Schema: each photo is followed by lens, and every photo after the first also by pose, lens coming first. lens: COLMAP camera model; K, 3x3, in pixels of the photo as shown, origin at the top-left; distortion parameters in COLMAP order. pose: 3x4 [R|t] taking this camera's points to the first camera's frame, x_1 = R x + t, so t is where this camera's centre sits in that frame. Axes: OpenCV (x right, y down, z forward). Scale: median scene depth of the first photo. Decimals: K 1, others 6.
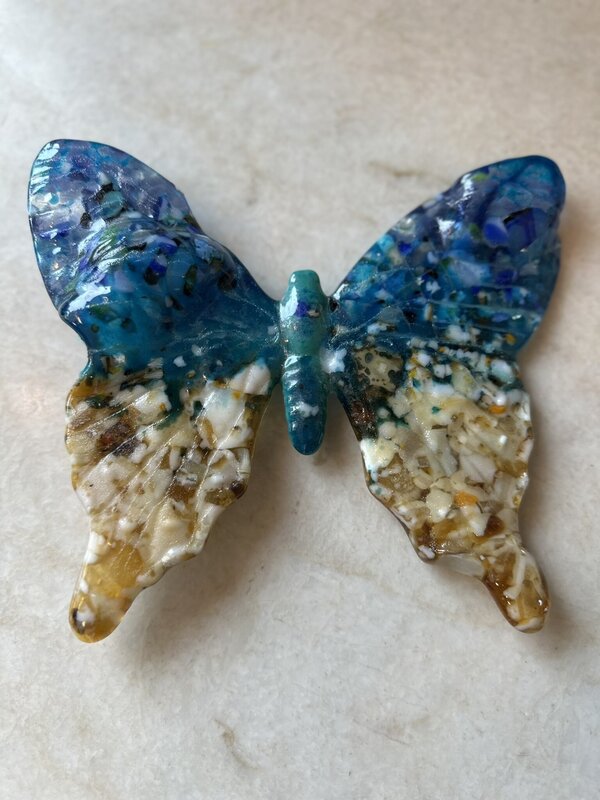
lens RADIAL K [[556.2, 0, 300.0], [0, 556.2, 400.0], [0, 0, 1]] dist [-0.004984, 0.005072]
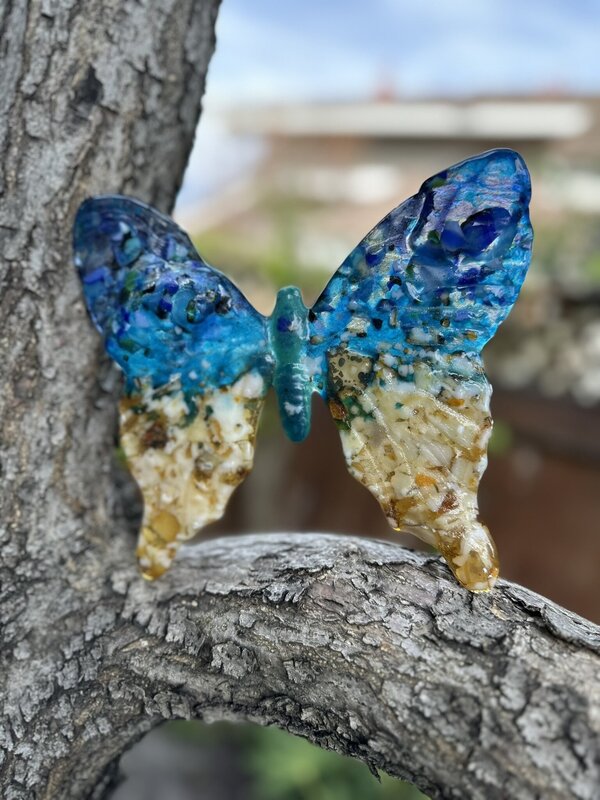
lens RADIAL K [[551.2, 0, 300.0], [0, 551.2, 400.0], [0, 0, 1]] dist [0.006272, -0.003861]
pose [[0.960528, -0.032824, -0.276238, 0.364801], [0.081448, 0.982682, 0.166440, -0.202058], [0.265991, -0.182369, 0.946568, -0.142384]]
